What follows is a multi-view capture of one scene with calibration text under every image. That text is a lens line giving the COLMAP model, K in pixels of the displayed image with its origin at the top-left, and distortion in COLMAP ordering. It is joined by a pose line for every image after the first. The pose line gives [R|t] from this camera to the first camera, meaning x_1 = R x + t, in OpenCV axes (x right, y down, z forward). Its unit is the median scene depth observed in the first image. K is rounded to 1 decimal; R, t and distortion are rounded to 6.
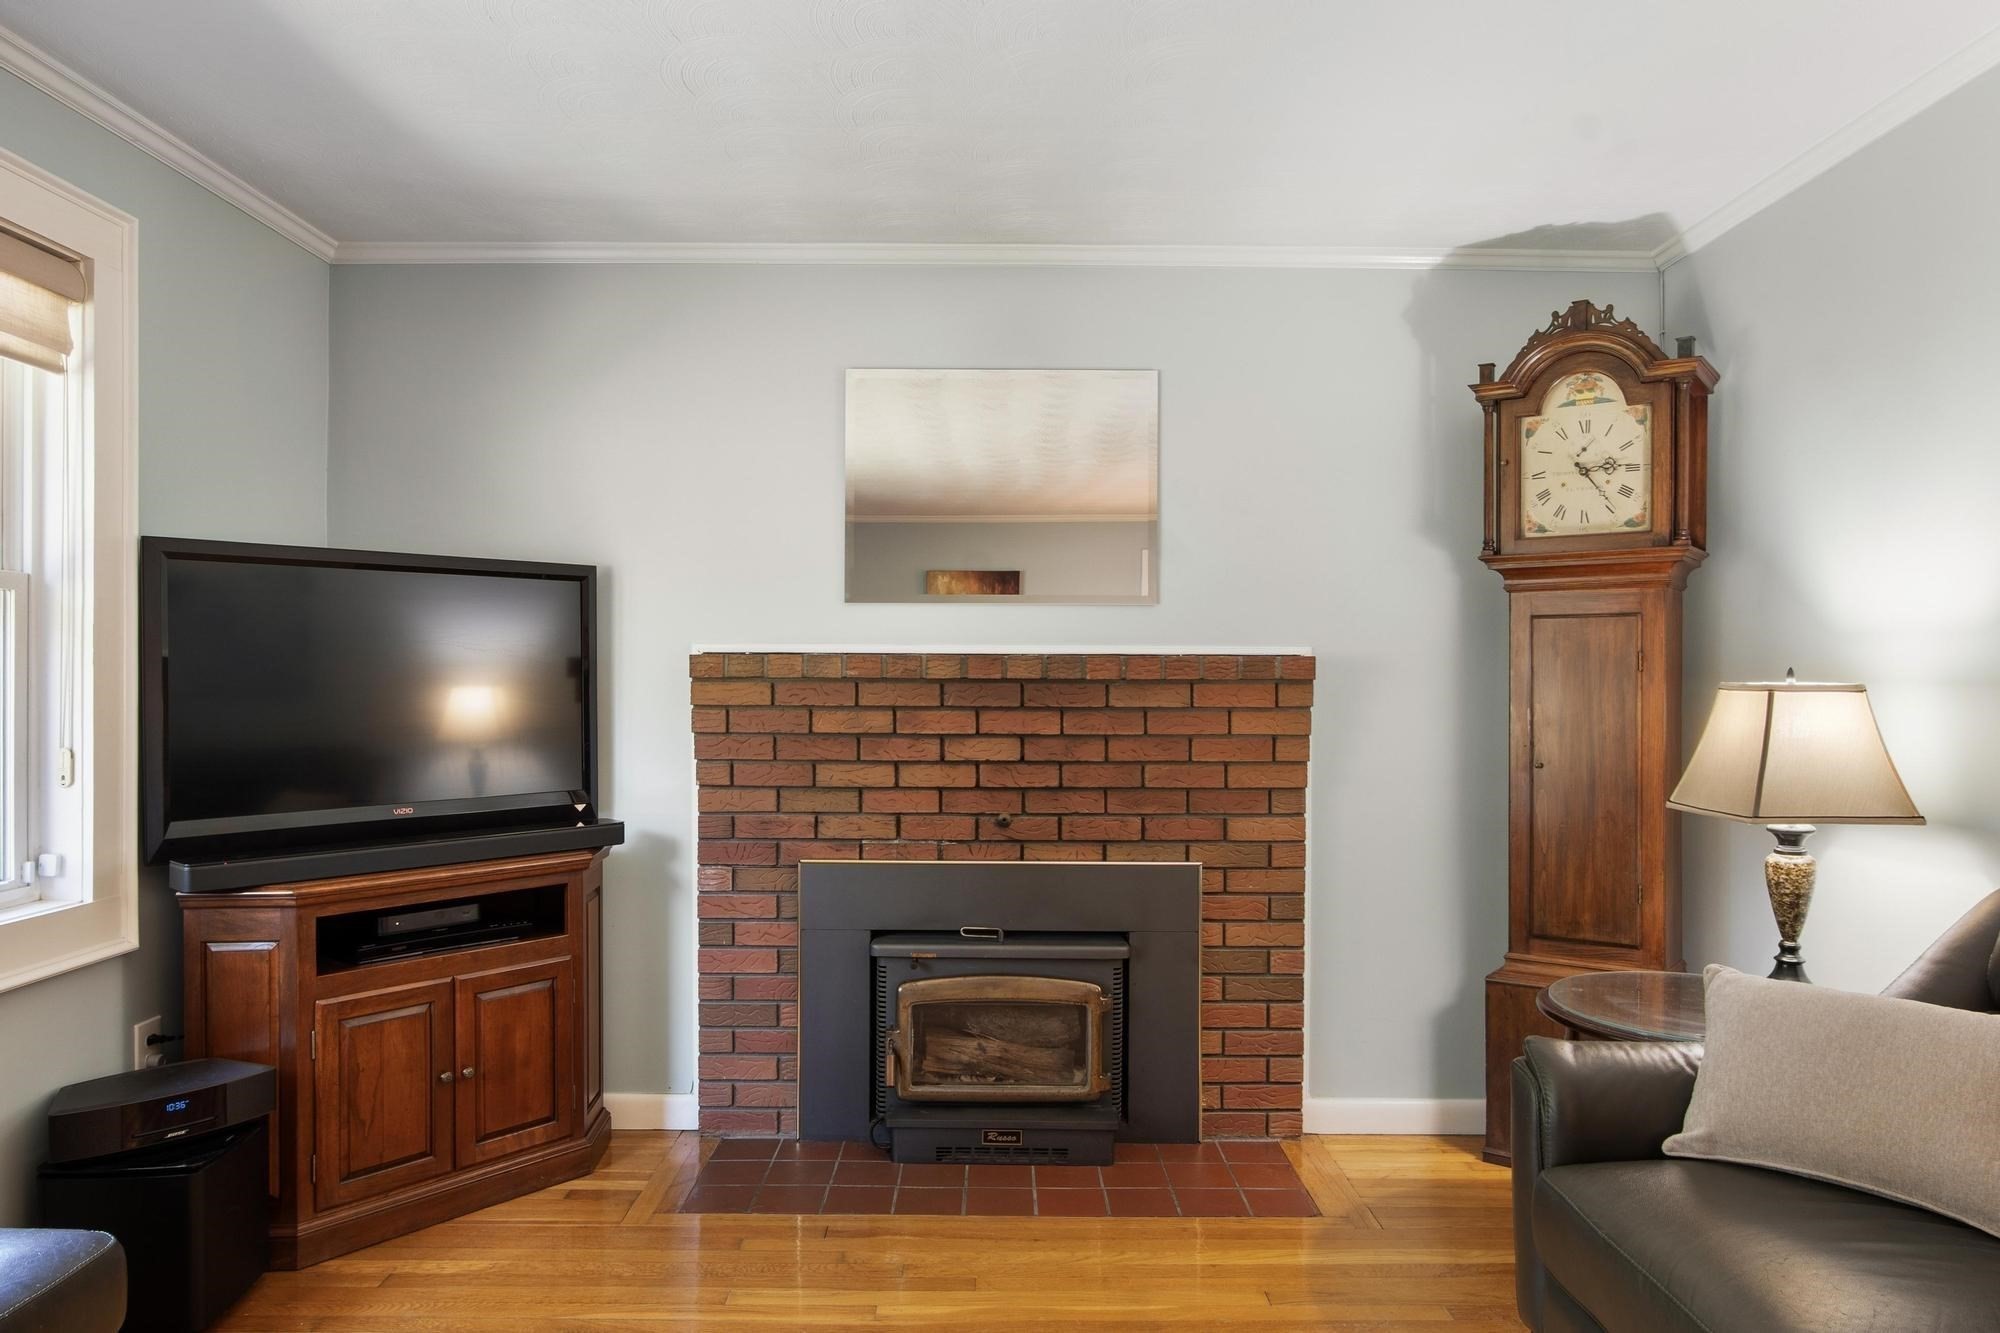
lens RADIAL K [[1347.2, 0, 1002.6], [0, 1347.2, 693.3], [0, 0, 1]] dist [-0.002997, 0.017468]
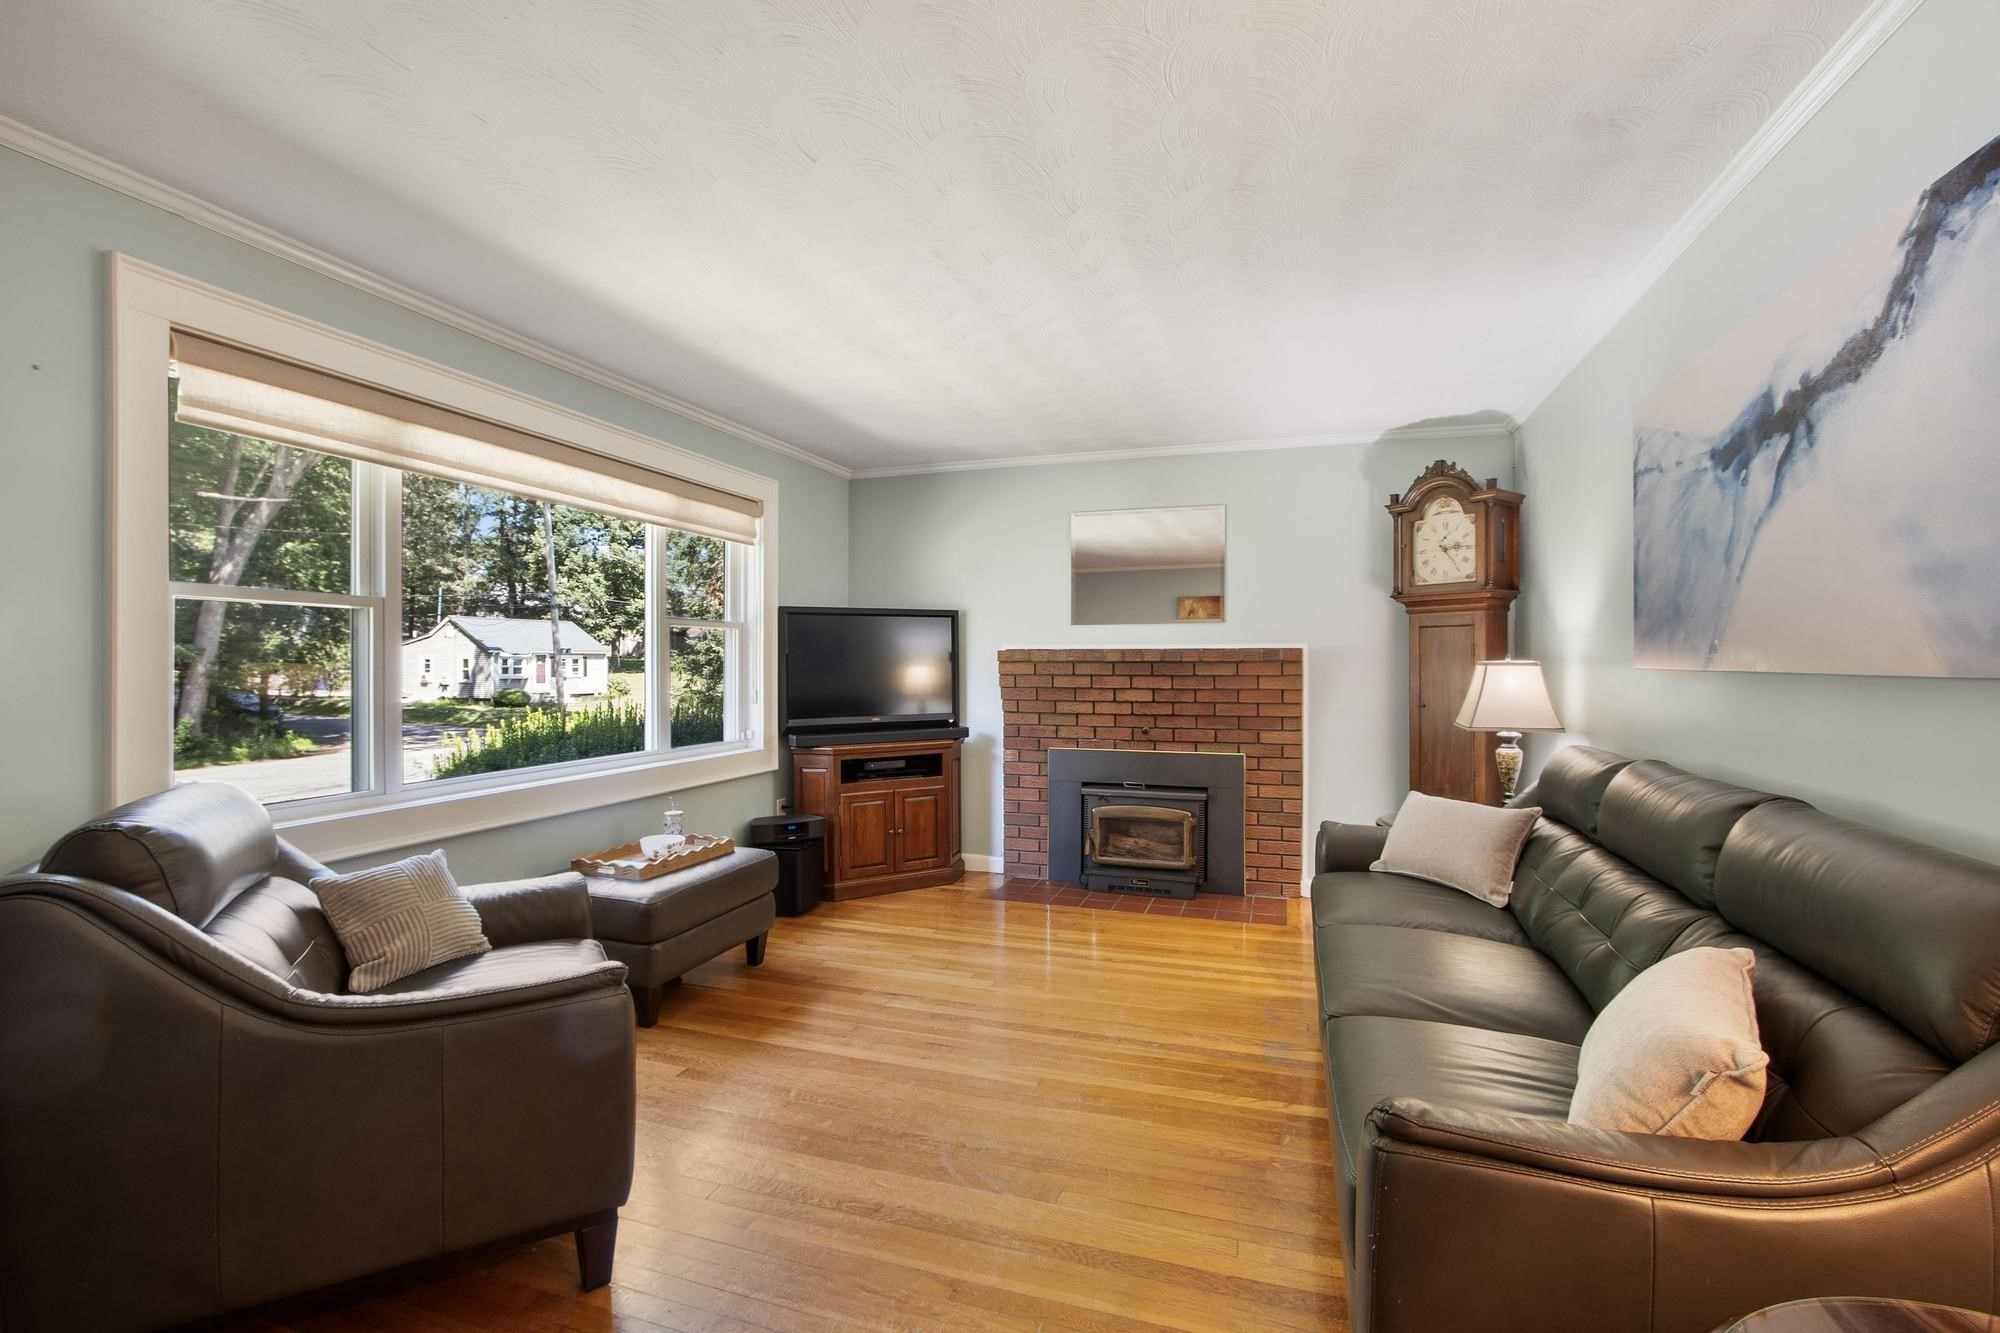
lens RADIAL K [[904.3, 0, 991.0], [0, 904.3, 670.7], [0, 0, 1]] dist [-0.001246, 0.000088]
pose [[0.947251, -0.001151, -0.320490, 0.223461], [0.000993, 0.999999, -0.000654, 0.004450], [0.320491, 0.000302, 0.947252, -0.379829]]
